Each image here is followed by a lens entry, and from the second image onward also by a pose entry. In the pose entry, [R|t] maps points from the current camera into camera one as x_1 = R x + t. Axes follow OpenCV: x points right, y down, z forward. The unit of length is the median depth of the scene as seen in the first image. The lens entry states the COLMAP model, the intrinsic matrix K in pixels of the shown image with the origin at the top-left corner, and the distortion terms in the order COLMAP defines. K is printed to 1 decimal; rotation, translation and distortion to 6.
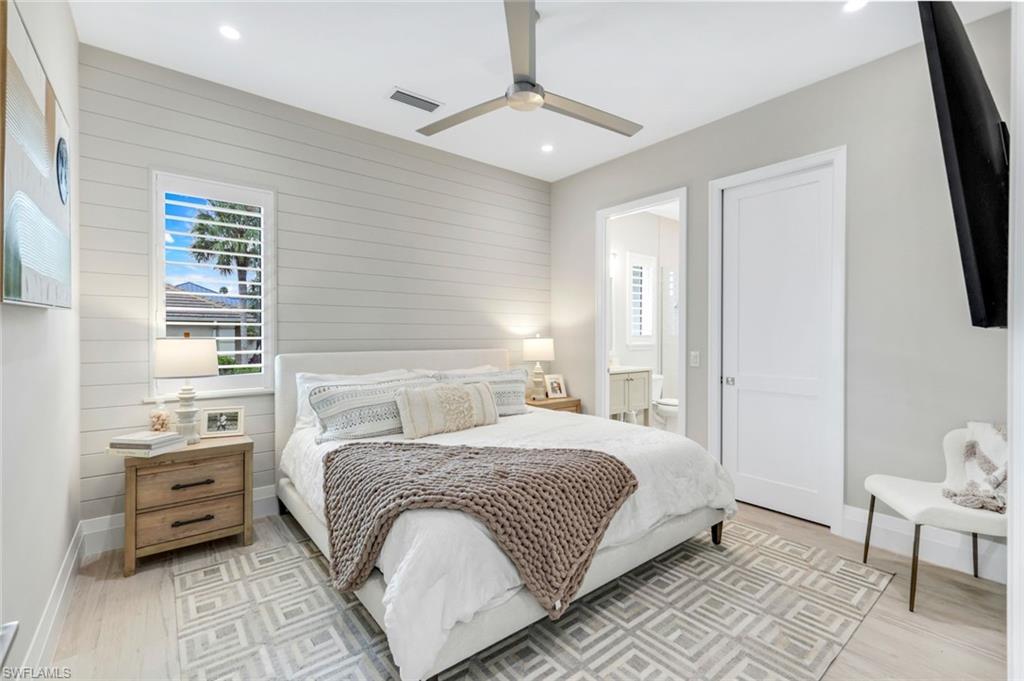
lens RADIAL K [[458.2, 0, 489.5], [0, 458.2, 336.4], [0, 0, 1]] dist [0.000752, 0.000142]
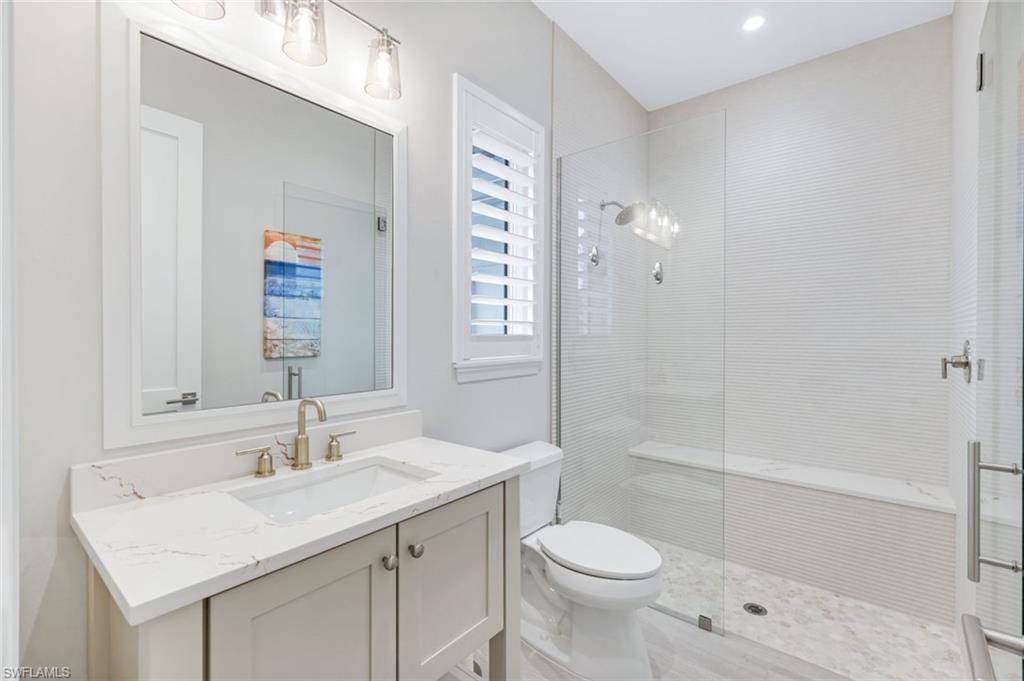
lens RADIAL K [[458.2, 0, 489.5], [0, 458.2, 336.4], [0, 0, 1]] dist [0.000752, 0.000142]
pose [[0.981674, -0.002096, 0.190556, 0.249367], [0.002746, 0.999991, -0.003146, -0.000771], [-0.190548, 0.003611, 0.981671, 0.644833]]
